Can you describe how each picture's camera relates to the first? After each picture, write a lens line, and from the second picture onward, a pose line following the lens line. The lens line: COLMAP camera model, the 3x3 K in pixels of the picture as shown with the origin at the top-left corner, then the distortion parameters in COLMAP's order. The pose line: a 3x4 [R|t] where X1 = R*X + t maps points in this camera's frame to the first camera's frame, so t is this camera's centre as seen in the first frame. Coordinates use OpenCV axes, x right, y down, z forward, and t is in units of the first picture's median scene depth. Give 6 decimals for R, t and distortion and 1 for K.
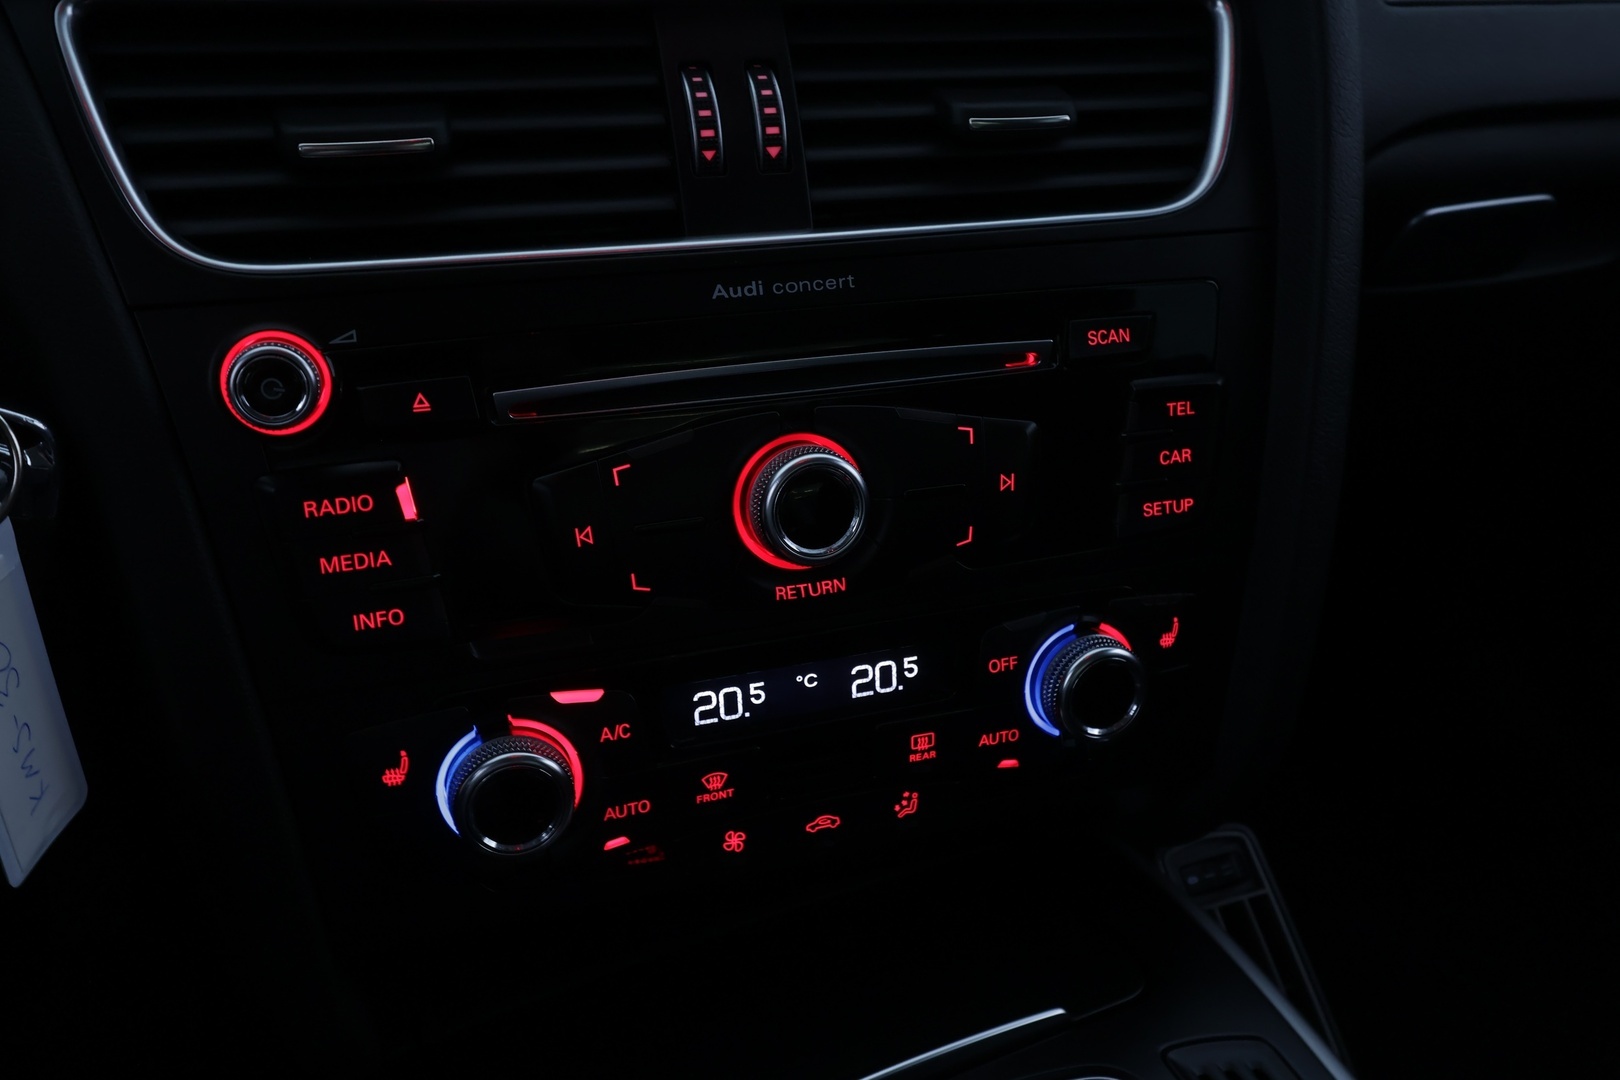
lens RADIAL K [[1313.5, 0, 810.0], [0, 1313.5, 540.0], [0, 0, 1]] dist [0.001695, -0.000250]
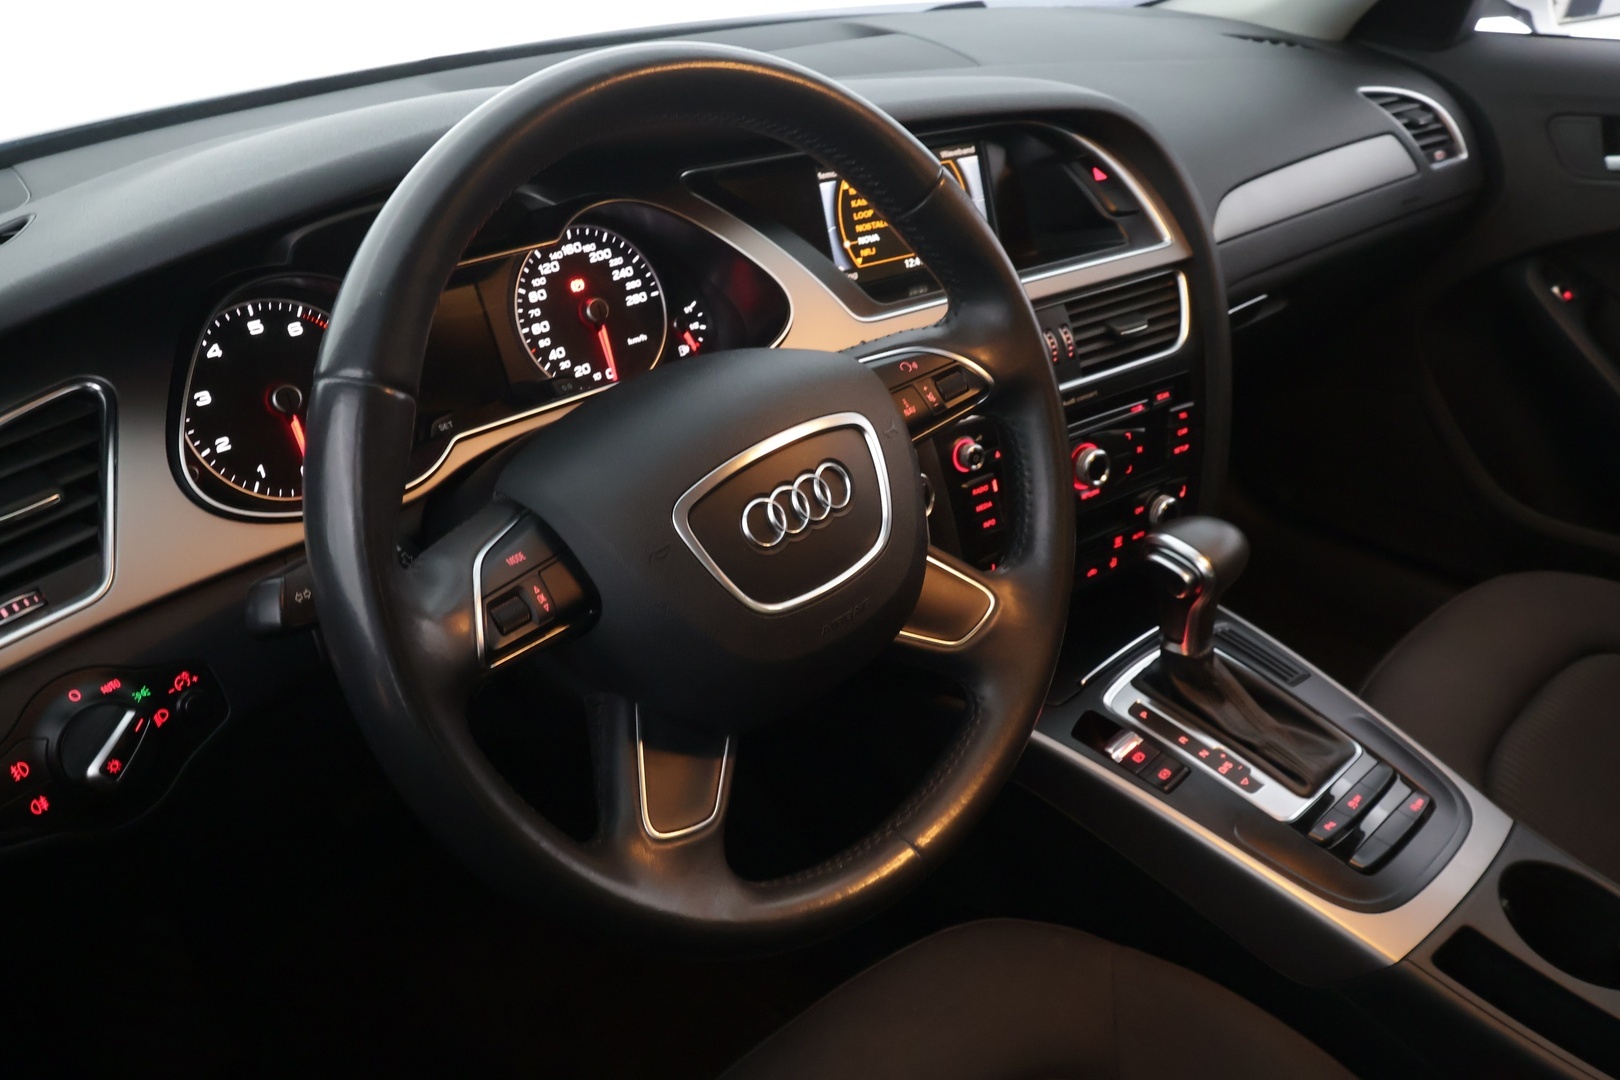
lens RADIAL K [[1372.1, 0, 810.0], [0, 1372.1, 540.0], [0, 0, 1]] dist [-0.000594, -0.000173]
pose [[0.954227, -0.153808, 0.256504, -1.430517], [0.130462, 0.985794, 0.105778, -0.275287], [-0.269130, -0.067472, 0.960738, -1.855006]]
